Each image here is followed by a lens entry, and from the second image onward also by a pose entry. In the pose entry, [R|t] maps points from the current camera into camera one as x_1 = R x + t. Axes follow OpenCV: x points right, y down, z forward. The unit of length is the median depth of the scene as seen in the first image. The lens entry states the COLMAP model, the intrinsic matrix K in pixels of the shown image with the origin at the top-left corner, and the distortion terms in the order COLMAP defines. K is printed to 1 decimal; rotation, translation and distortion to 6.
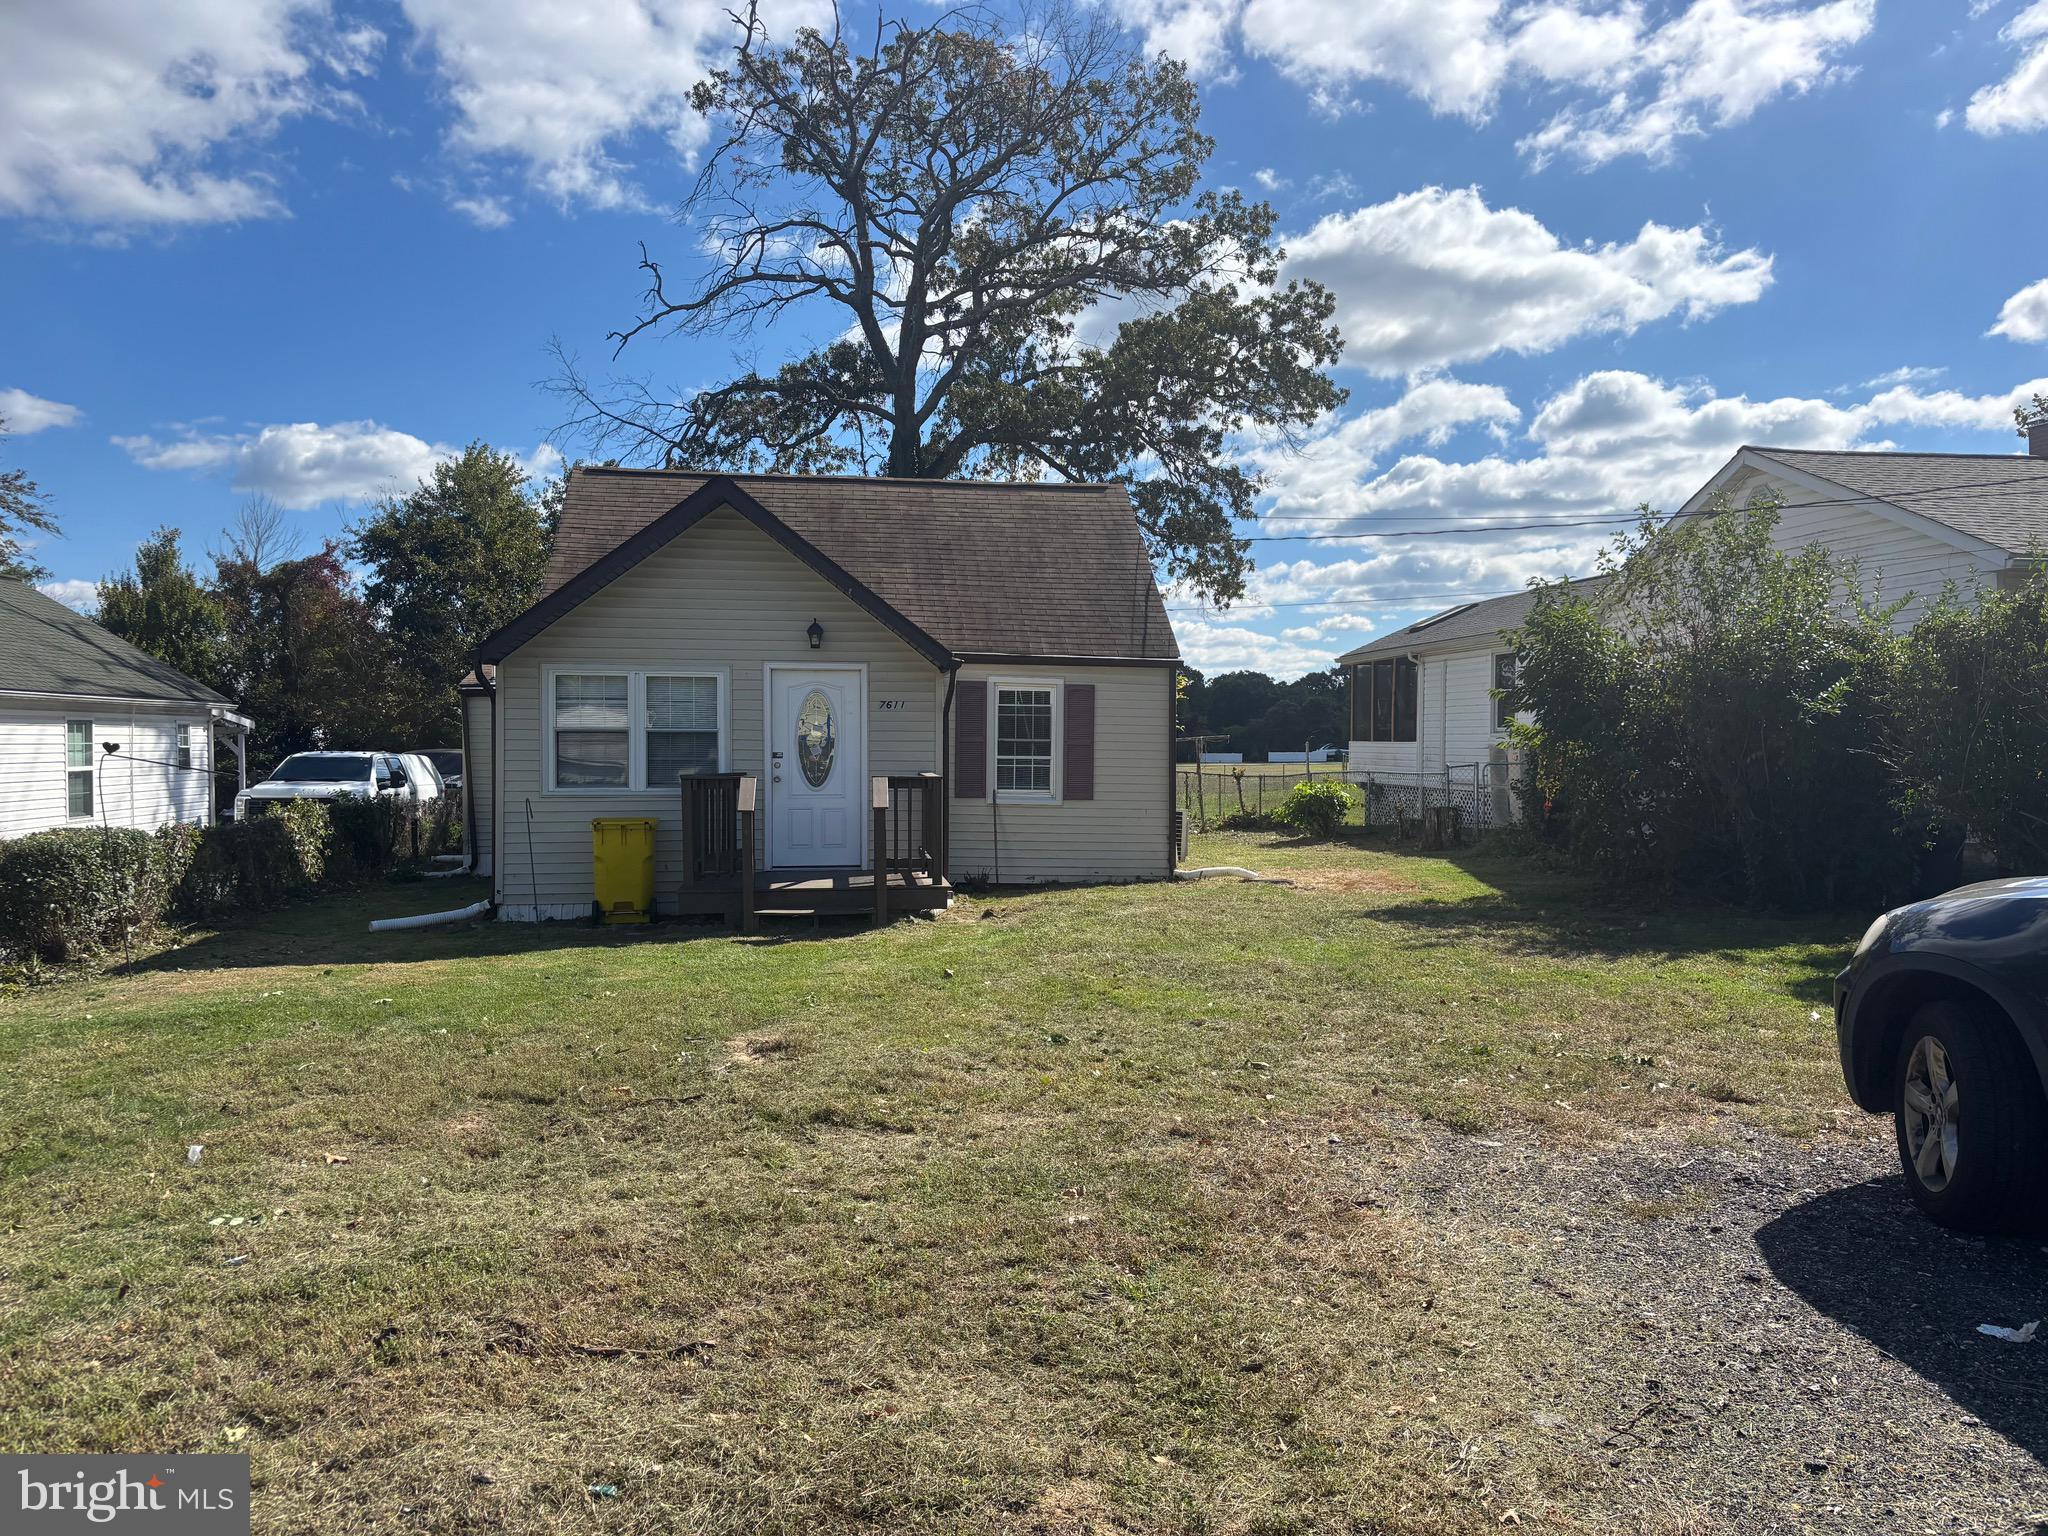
lens RADIAL K [[1608.8, 0, 1003.5], [0, 1608.8, 796.2], [0, 0, 1]] dist [-0.000873, 0.119832]
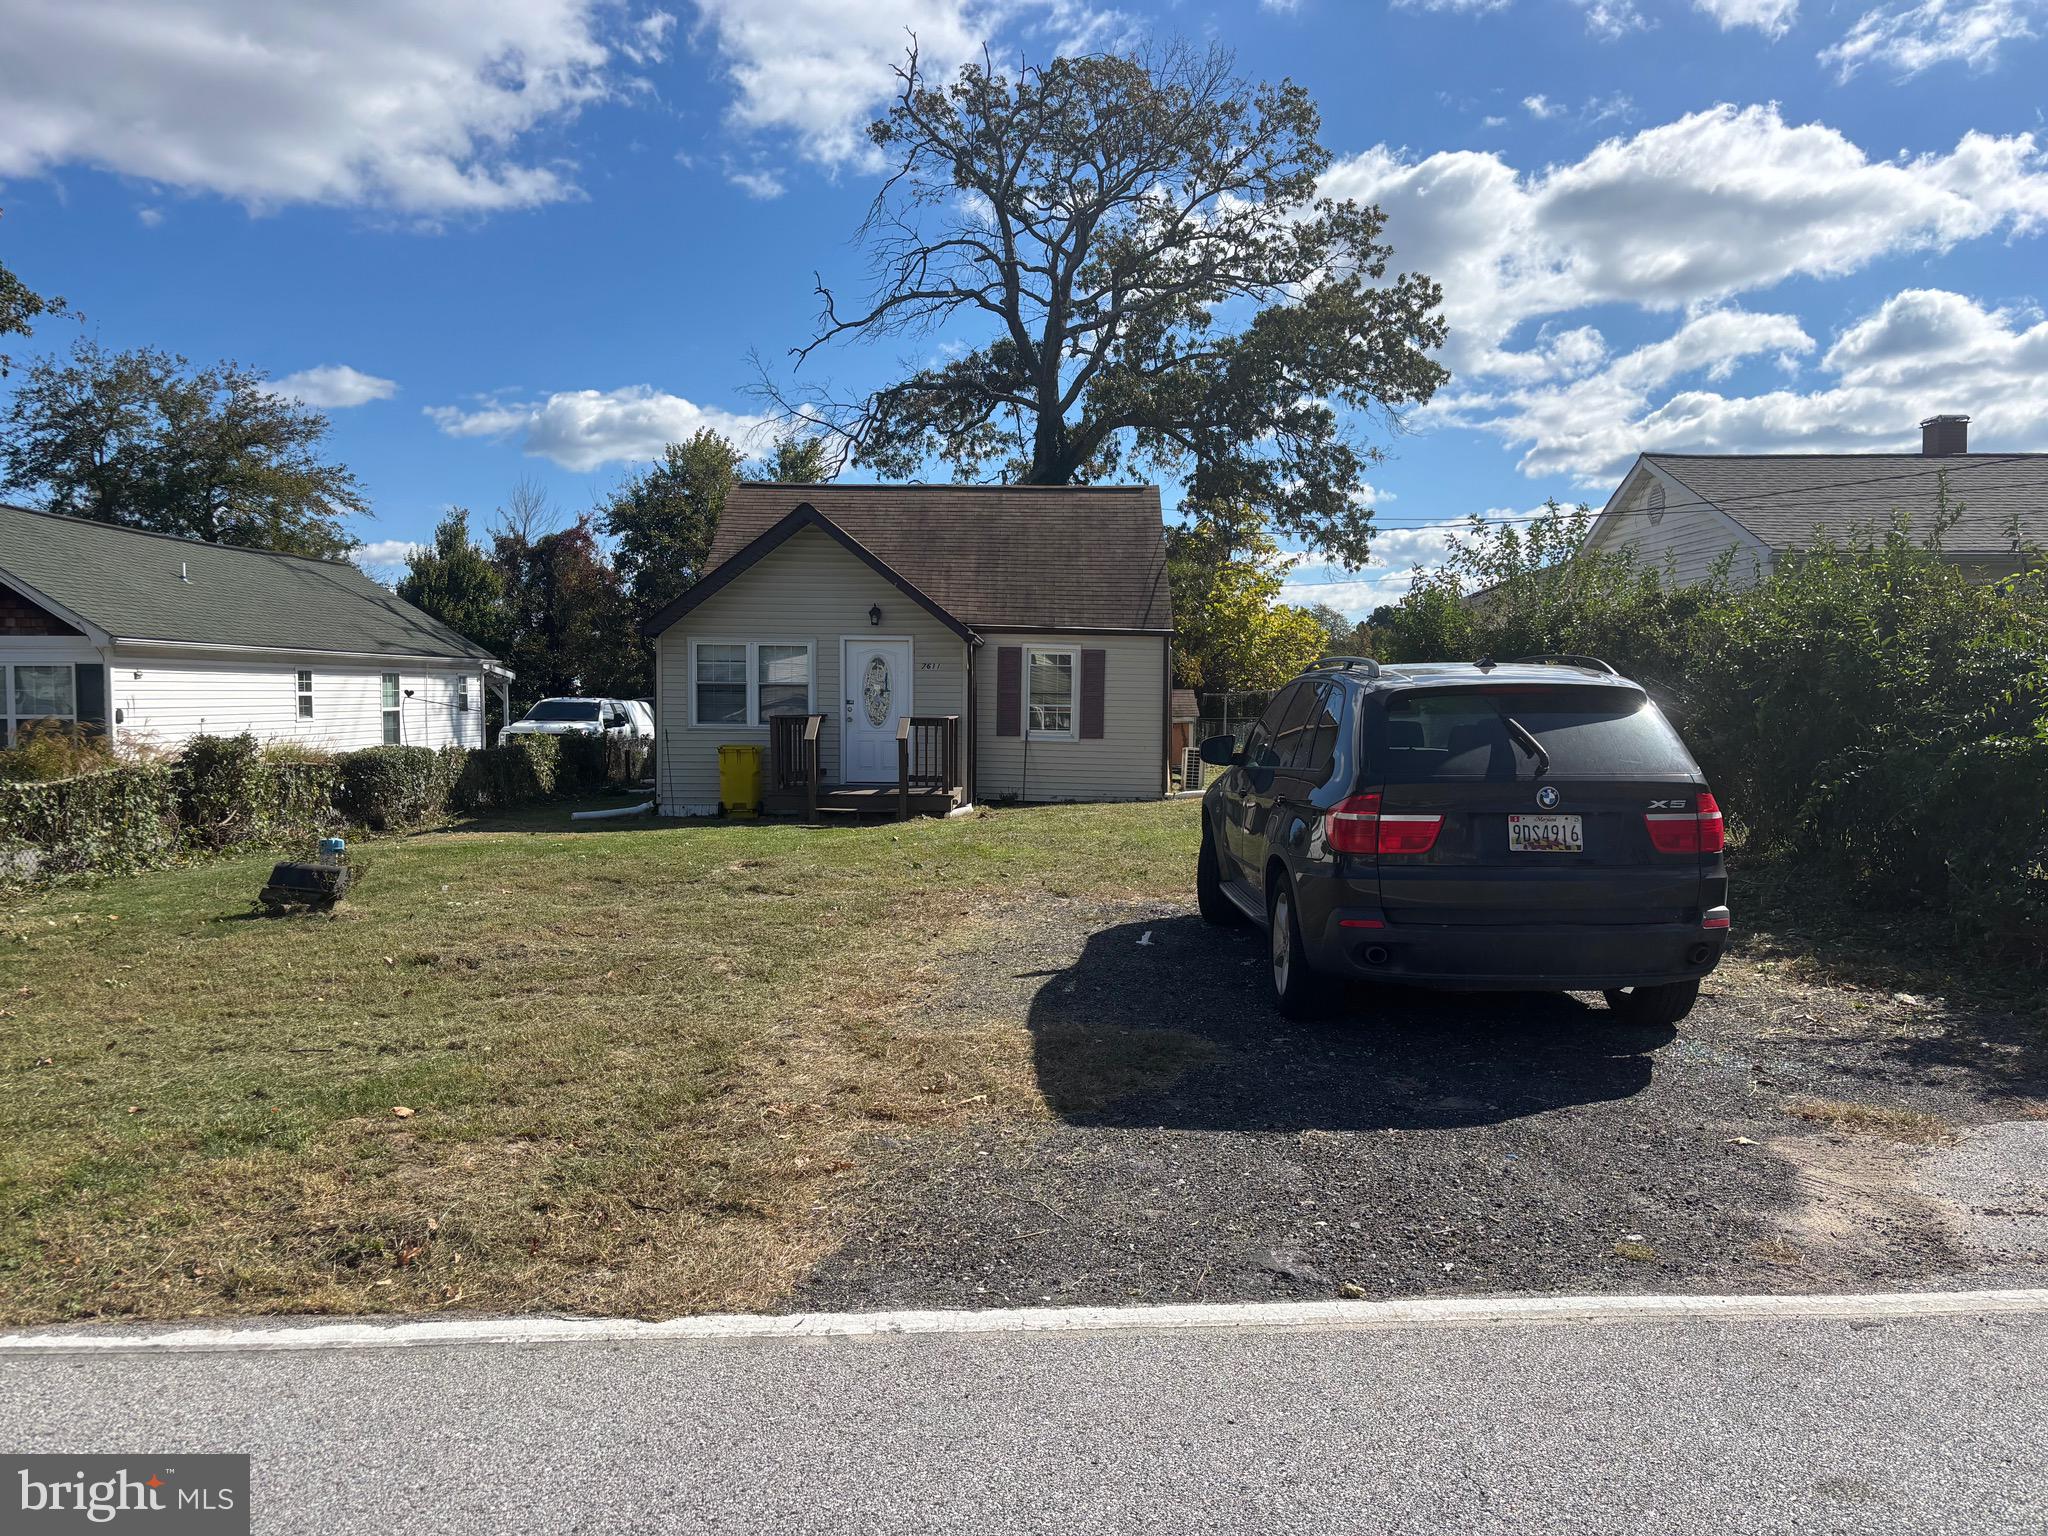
lens RADIAL K [[1589.7, 0, 1025.8], [0, 1589.7, 773.6], [0, 0, 1]] dist [0.075842, -0.071519]
pose [[0.989208, 0.011802, -0.146045, 0.069944], [-0.009011, 0.999764, 0.019757, 0.001995], [0.146243, -0.018228, 0.989081, -0.101212]]
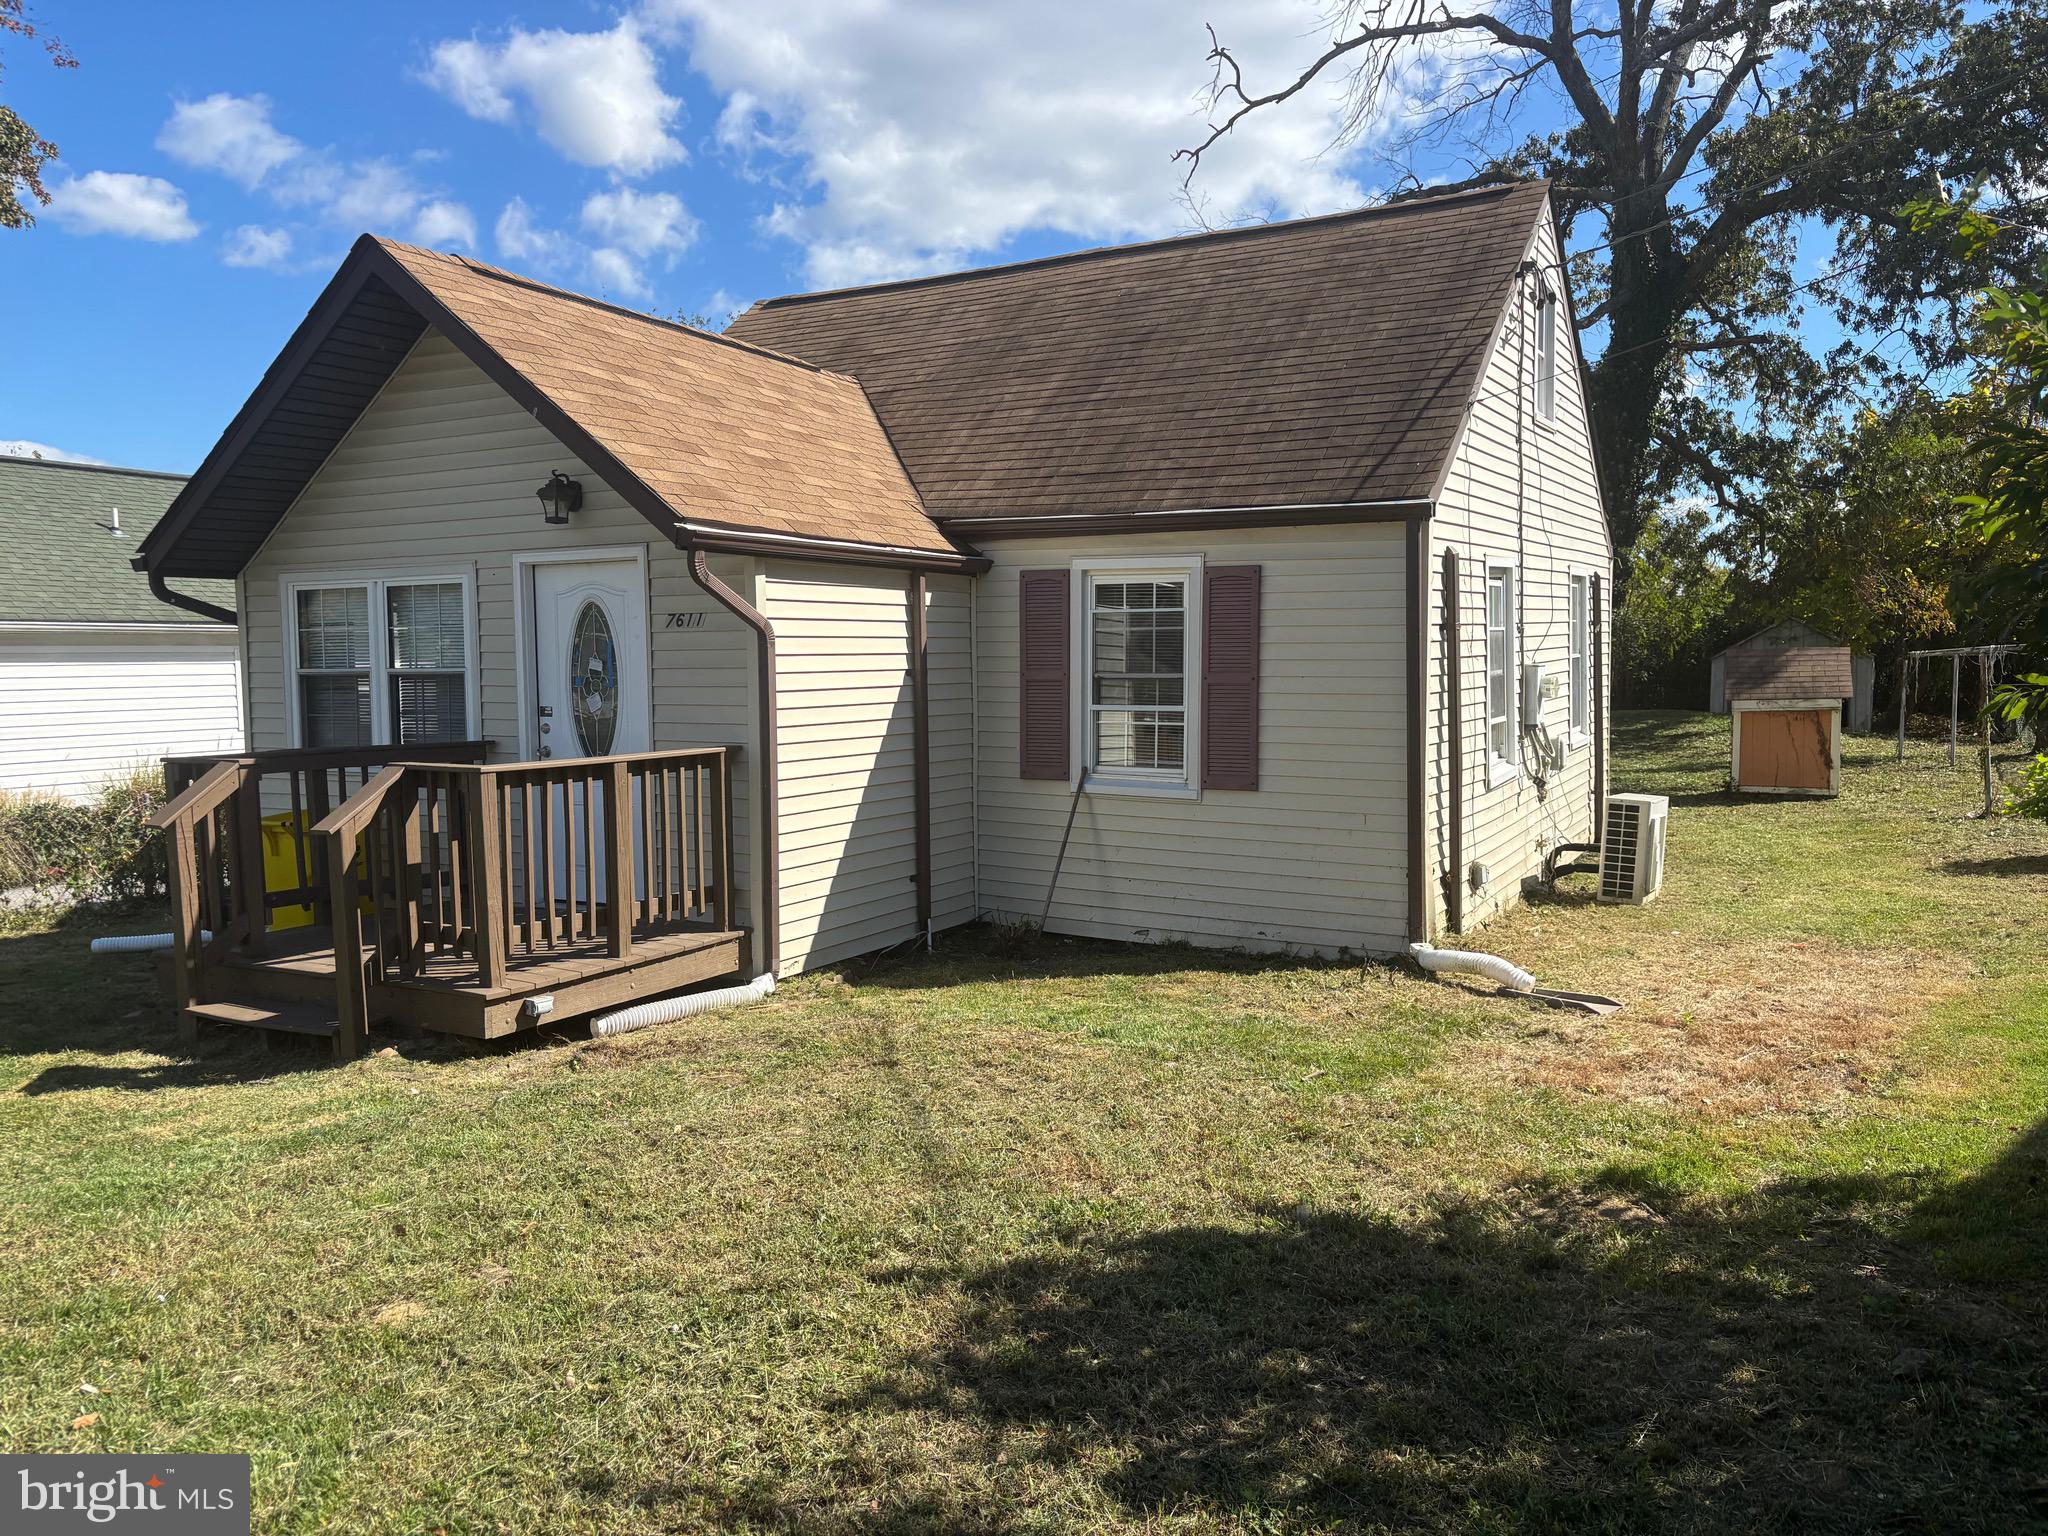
lens RADIAL K [[1505.9, 0, 1028.3], [0, 1505.9, 778.0], [0, 0, 1]] dist [0.030903, -0.046765]
pose [[0.788635, 0.038735, -0.613640, 0.112579], [-0.005633, 0.998427, 0.055784, -0.011010], [0.614835, -0.040537, 0.787613, 0.226306]]
